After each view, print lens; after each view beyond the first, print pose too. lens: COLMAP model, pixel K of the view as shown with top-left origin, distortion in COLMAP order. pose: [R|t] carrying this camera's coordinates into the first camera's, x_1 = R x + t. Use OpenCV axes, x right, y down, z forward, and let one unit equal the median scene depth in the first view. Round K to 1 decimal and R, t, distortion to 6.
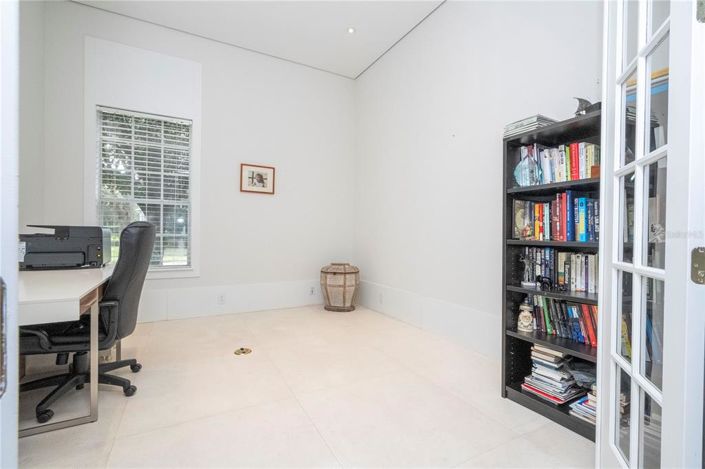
lens RADIAL K [[319.4, 0, 355.8], [0, 319.4, 234.8], [0, 0, 1]] dist [0.000770, 0.000383]
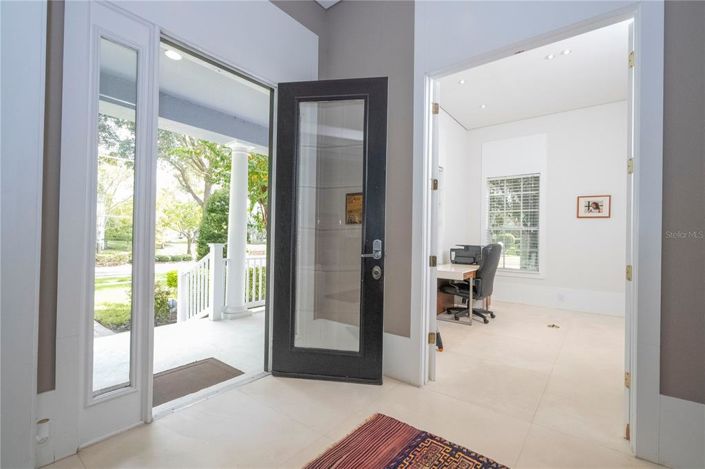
lens RADIAL K [[319.4, 0, 355.8], [0, 319.4, 234.8], [0, 0, 1]] dist [0.000770, 0.000383]
pose [[0.404381, -0.011671, -0.914516, 0.506453], [-0.018128, 0.999620, -0.020773, -0.024691], [0.914411, 0.024978, 0.404015, -0.384708]]
